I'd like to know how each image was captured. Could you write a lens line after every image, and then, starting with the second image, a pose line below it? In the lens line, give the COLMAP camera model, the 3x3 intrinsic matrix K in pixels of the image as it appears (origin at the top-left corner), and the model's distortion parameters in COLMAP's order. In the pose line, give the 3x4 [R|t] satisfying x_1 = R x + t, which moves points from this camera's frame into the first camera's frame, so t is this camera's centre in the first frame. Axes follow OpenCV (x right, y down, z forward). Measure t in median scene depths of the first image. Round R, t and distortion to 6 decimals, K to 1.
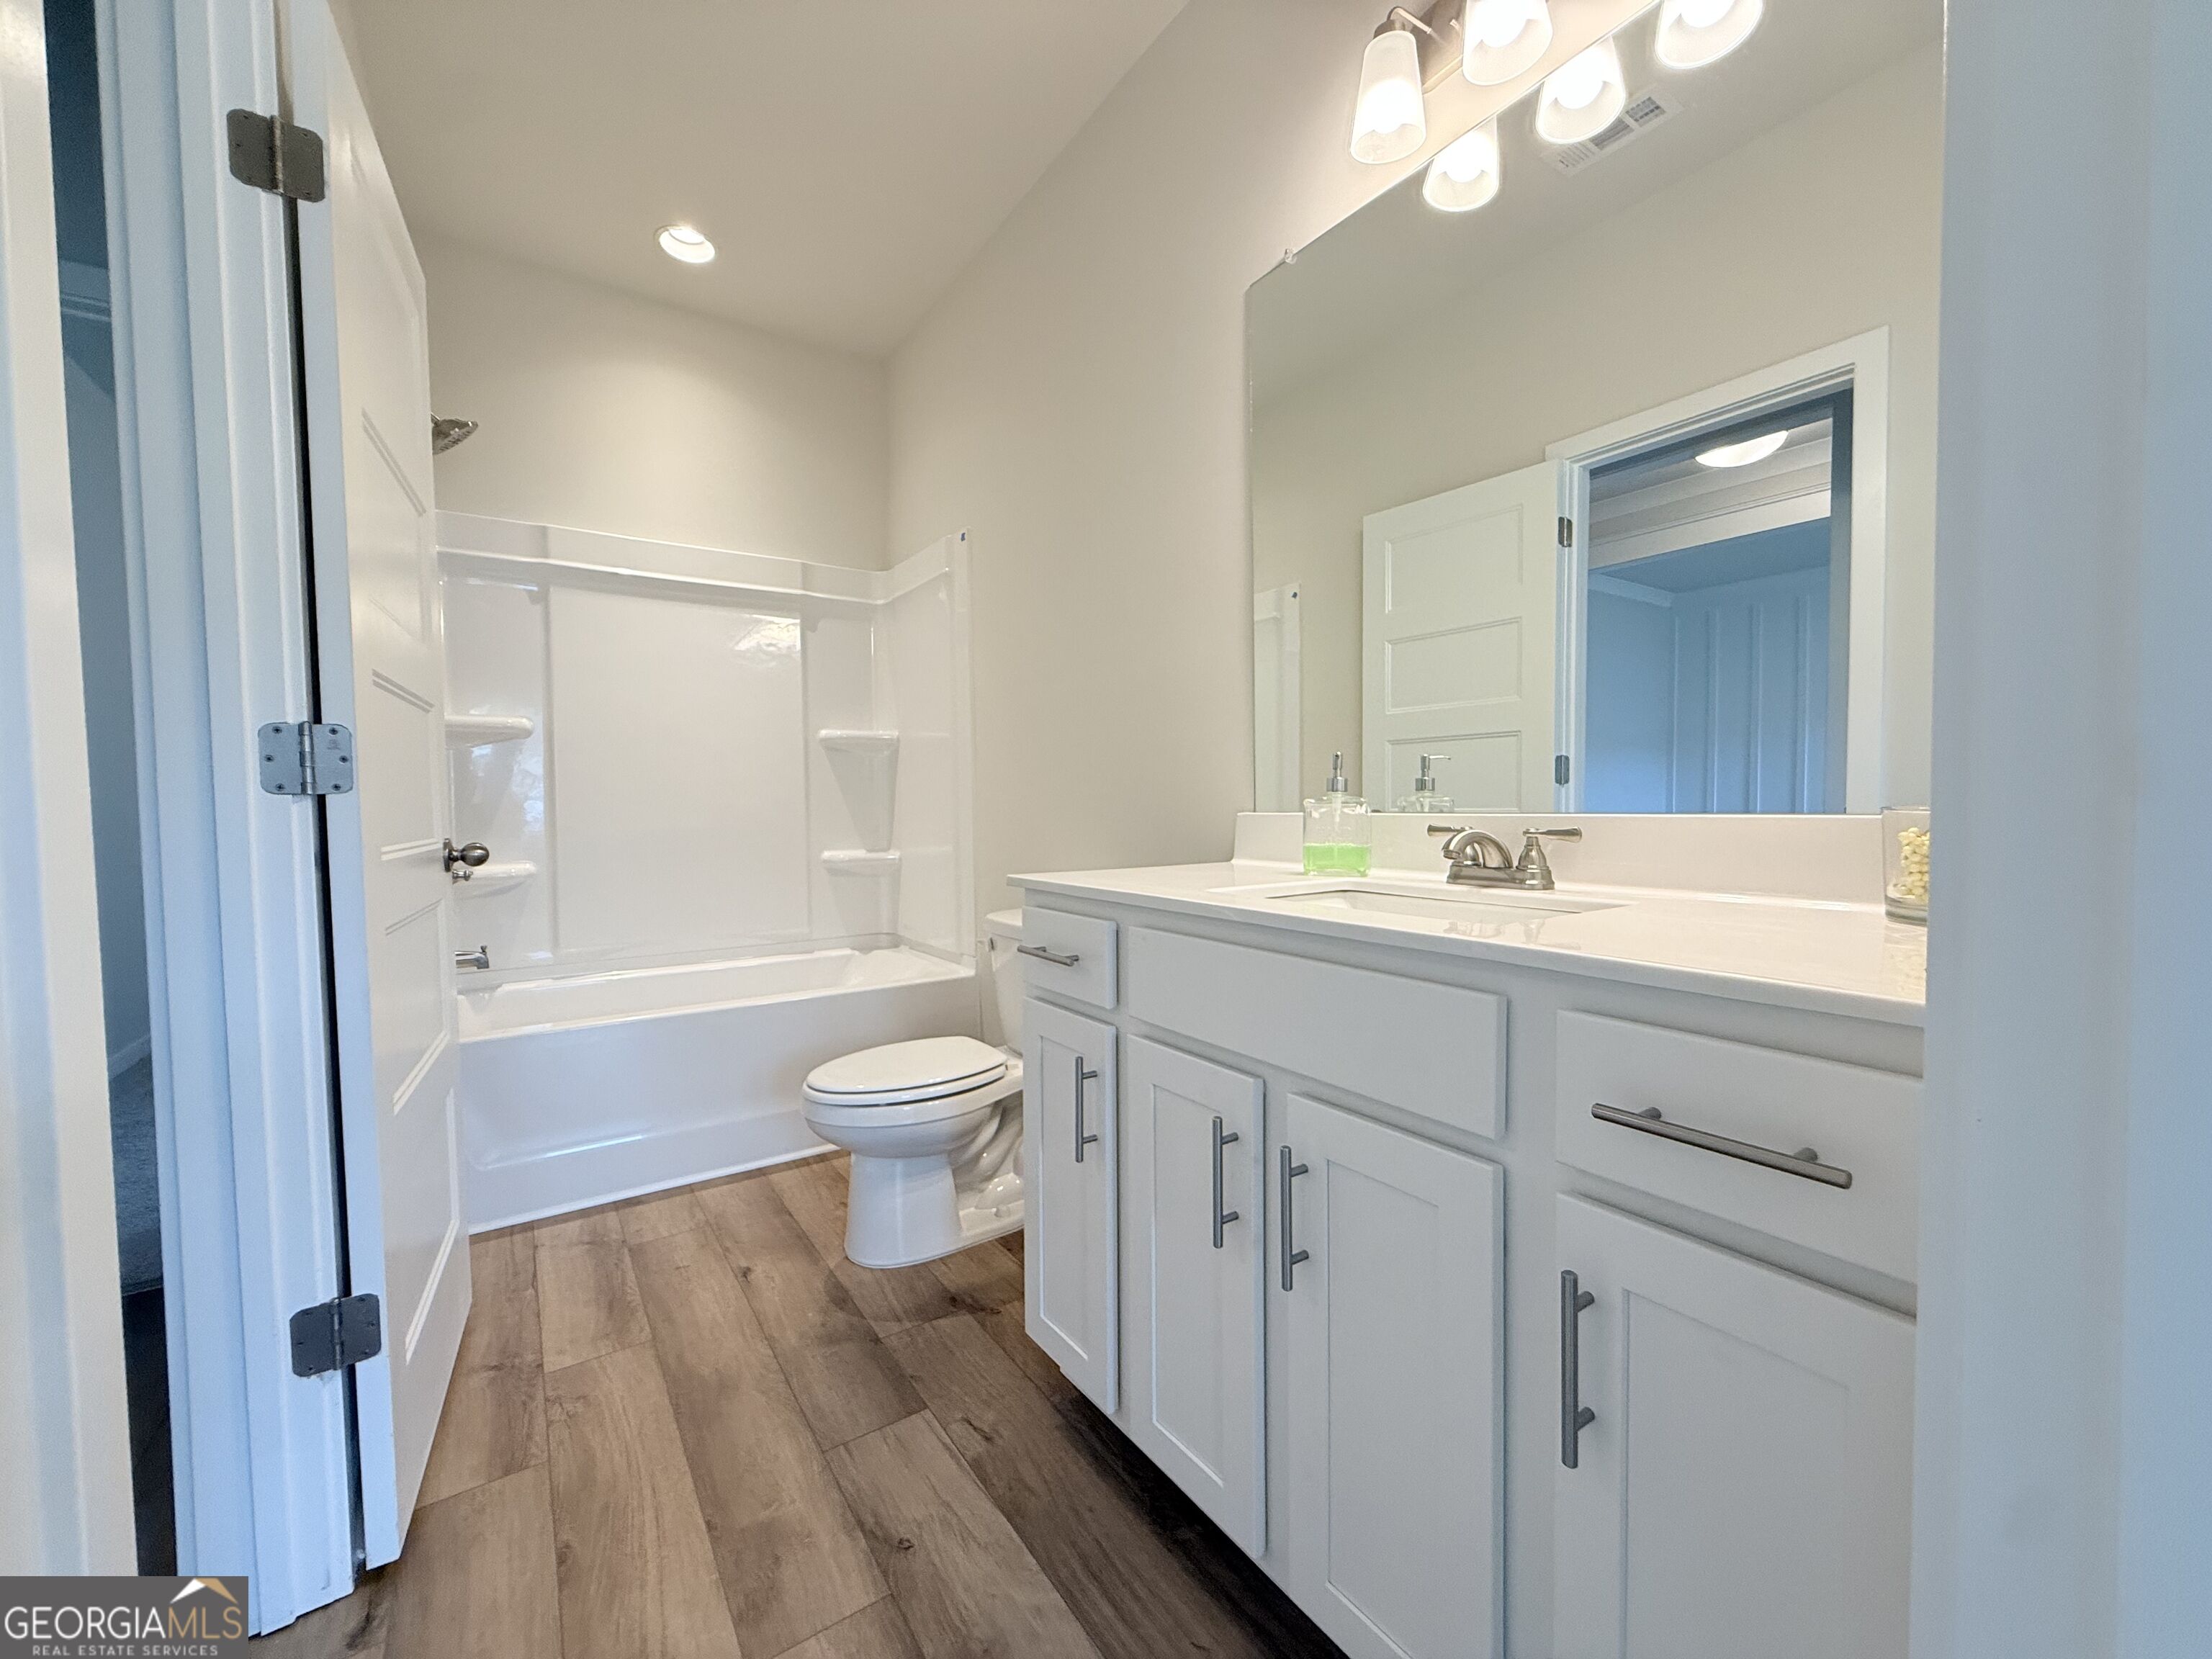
lens RADIAL K [[876.5, 0, 1107.6], [0, 876.5, 835.8], [0, 0, 1]] dist [-0.002754, 0.000660]
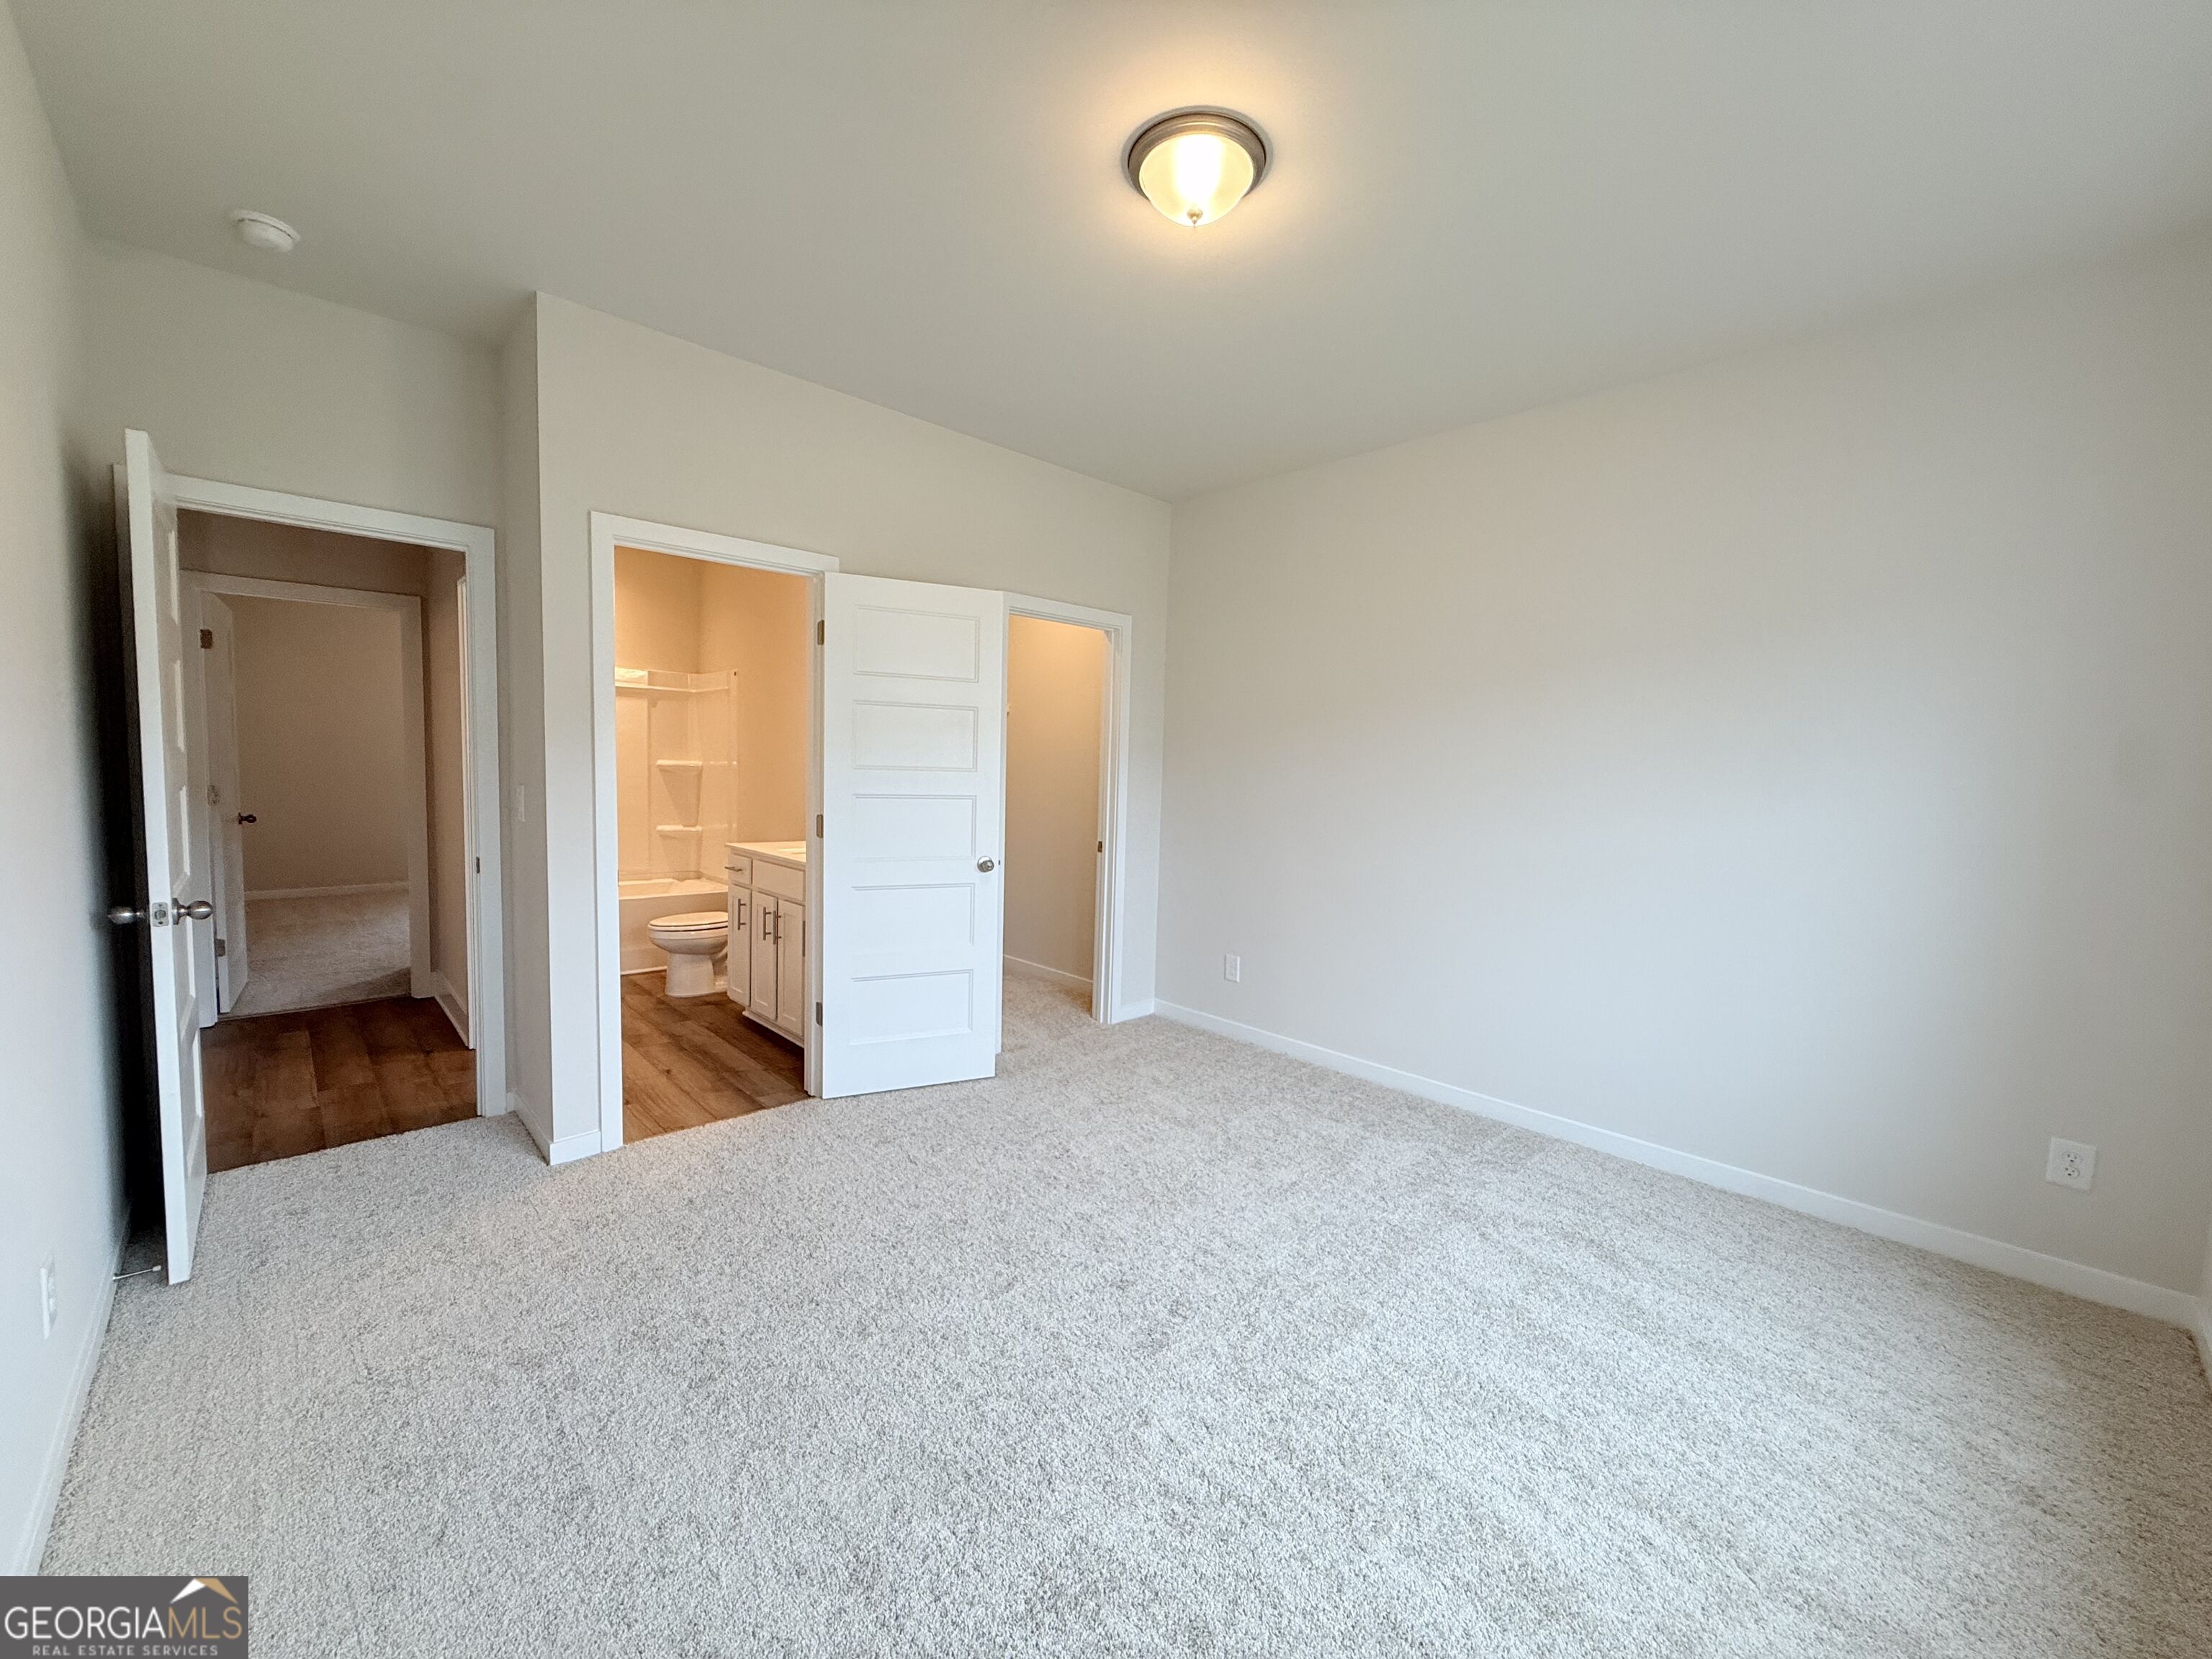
lens RADIAL K [[876.5, 0, 1090.1], [0, 876.5, 837.5], [0, 0, 1]] dist [-0.002754, 0.000660]
pose [[0.988793, 0.031383, 0.145954, 0.488939], [-0.037046, 0.998656, 0.036243, -0.092397], [-0.144621, -0.041244, 0.988627, -1.526285]]
